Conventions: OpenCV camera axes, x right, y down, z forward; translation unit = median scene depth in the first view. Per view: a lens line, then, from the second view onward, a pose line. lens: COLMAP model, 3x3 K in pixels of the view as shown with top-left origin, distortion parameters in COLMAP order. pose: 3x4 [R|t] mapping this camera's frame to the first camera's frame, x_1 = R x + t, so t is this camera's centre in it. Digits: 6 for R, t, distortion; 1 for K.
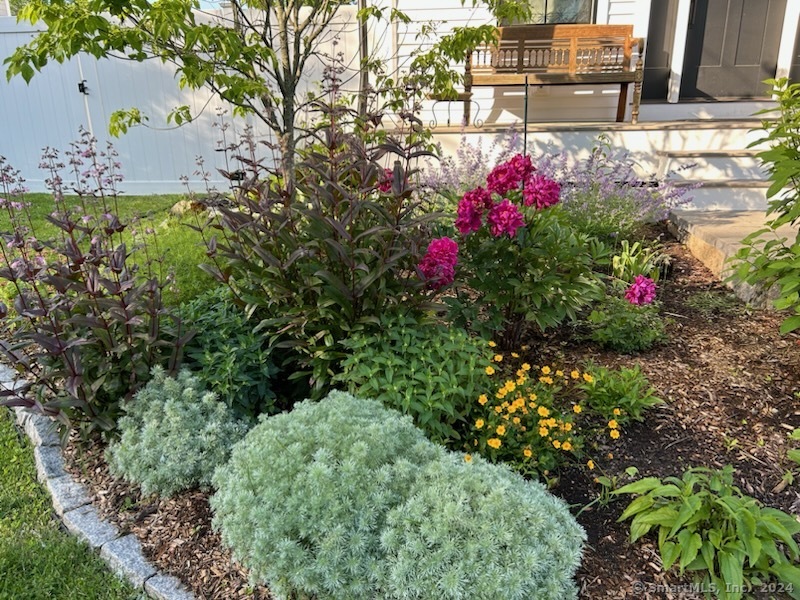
lens RADIAL K [[611.2, 0, 396.9], [0, 611.2, 303.8], [0, 0, 1]] dist [0.088258, -0.119384]
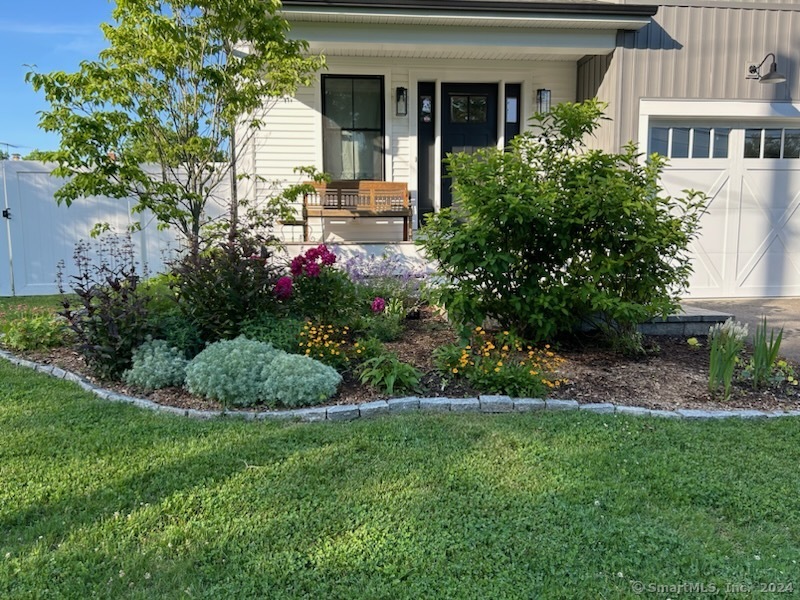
lens RADIAL K [[611.2, 0, 396.9], [0, 611.2, 303.8], [0, 0, 1]] dist [0.088258, -0.119384]
pose [[0.973135, -0.018158, 0.229518, -0.037554], [0.064461, 0.978504, -0.195896, 0.413809], [-0.221027, 0.205428, 0.953387, -1.097628]]
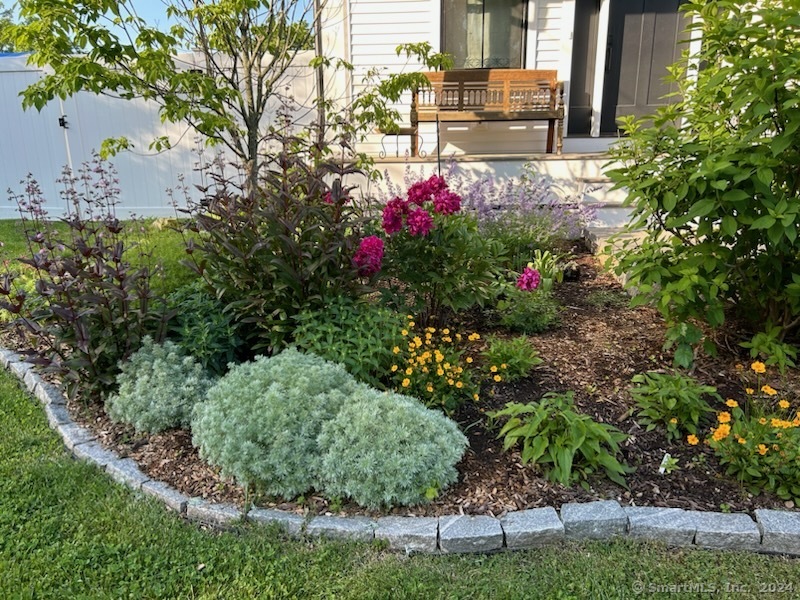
lens RADIAL K [[611.2, 0, 396.9], [0, 611.2, 303.8], [0, 0, 1]] dist [0.088258, -0.119384]
pose [[0.998732, -0.011098, 0.049095, 0.058411], [0.013587, 0.998624, -0.050659, 0.093984], [-0.048465, 0.051262, 0.997509, -0.268110]]
